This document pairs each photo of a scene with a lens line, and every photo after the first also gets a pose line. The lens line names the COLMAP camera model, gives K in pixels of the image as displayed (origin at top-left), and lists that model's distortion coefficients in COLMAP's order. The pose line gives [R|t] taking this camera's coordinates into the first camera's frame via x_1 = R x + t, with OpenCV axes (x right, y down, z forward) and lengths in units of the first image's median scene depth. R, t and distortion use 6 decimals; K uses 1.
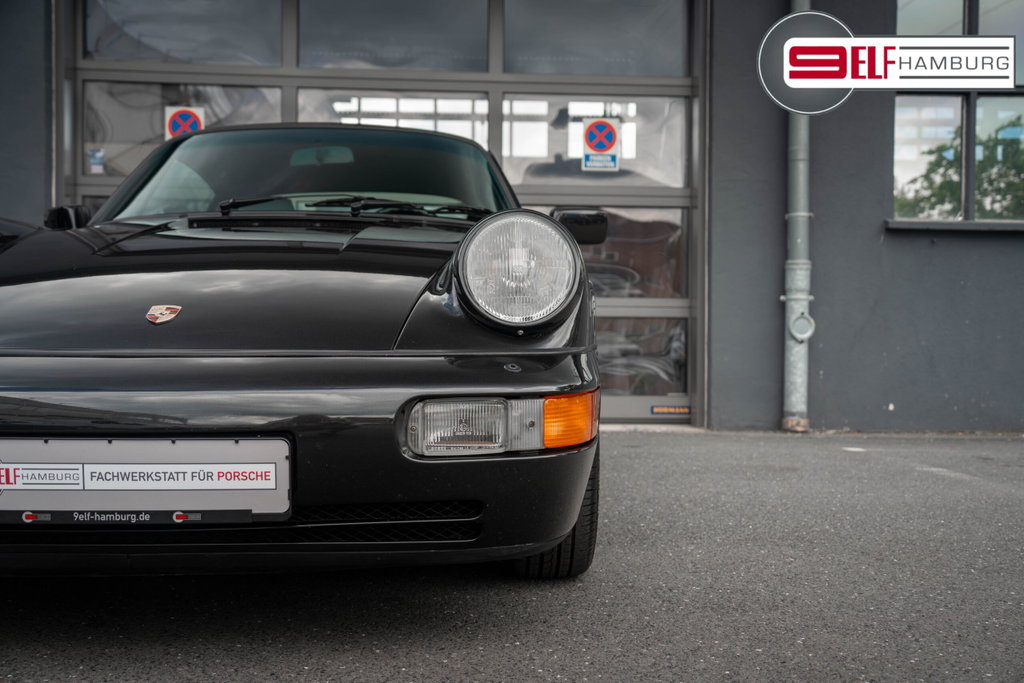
lens RADIAL K [[987.6, 0, 507.3], [0, 987.6, 356.0], [0, 0, 1]] dist [0.039473, 0.000000]
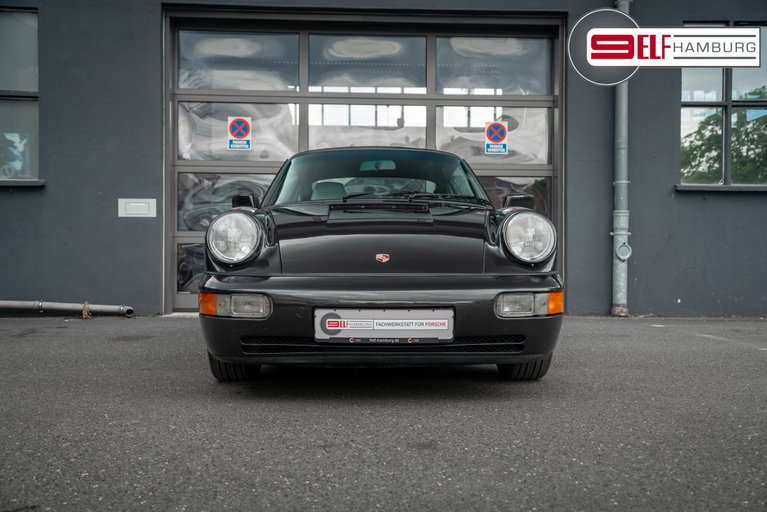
lens RADIAL K [[739.1, 0, 372.8], [0, 739.1, 272.5], [0, 0, 1]] dist [0.035888, 0.000000]
pose [[0.999950, -0.003011, -0.009514, -0.101556], [0.003091, 0.999960, 0.008399, -0.006472], [0.009489, -0.008428, 0.999919, -0.217277]]
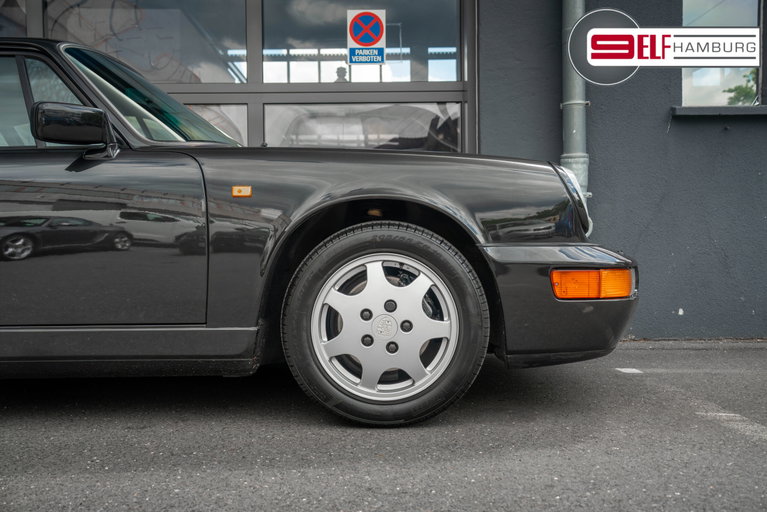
lens RADIAL K [[739.8, 0, 367.8], [0, 739.8, 266.0], [0, 0, 1]] dist [0.039473, 0.000000]
pose [[0.998495, -0.017089, -0.052111, 0.137459], [0.017944, 0.999711, 0.015969, -0.007079], [0.051823, -0.016880, 0.998514, 0.305443]]
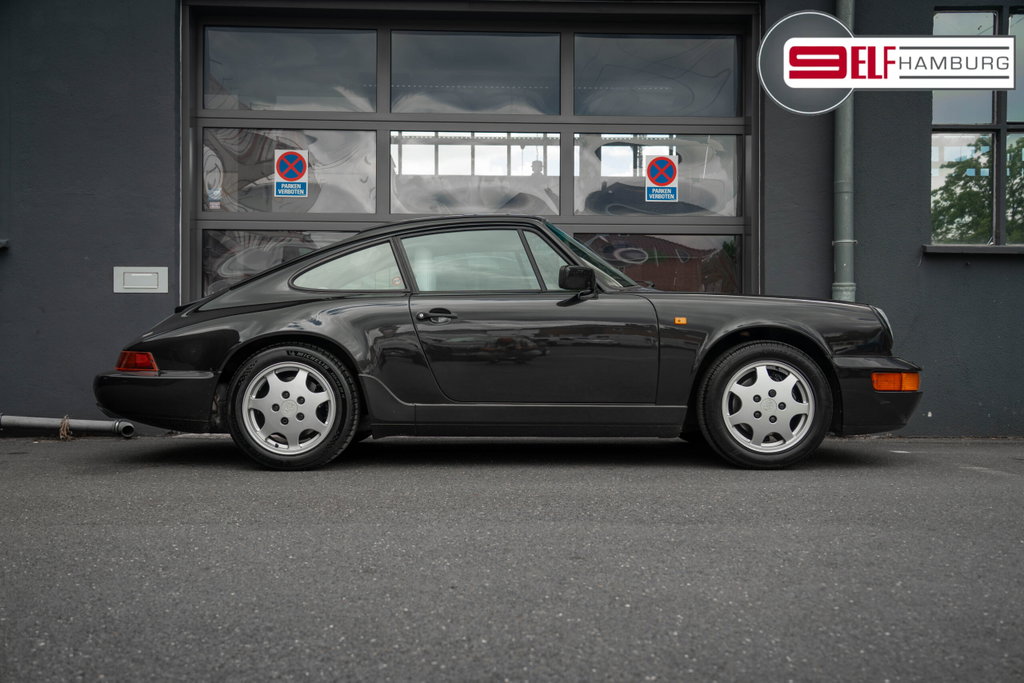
lens RADIAL K [[987.6, 0, 493.5], [0, 987.6, 367.2], [0, 0, 1]] dist [0.039473, 0.000000]
pose [[0.999655, -0.003816, -0.026006, -0.070962], [0.003834, 0.999992, 0.000650, -0.003723], [0.026003, -0.000750, 0.999662, -0.123673]]
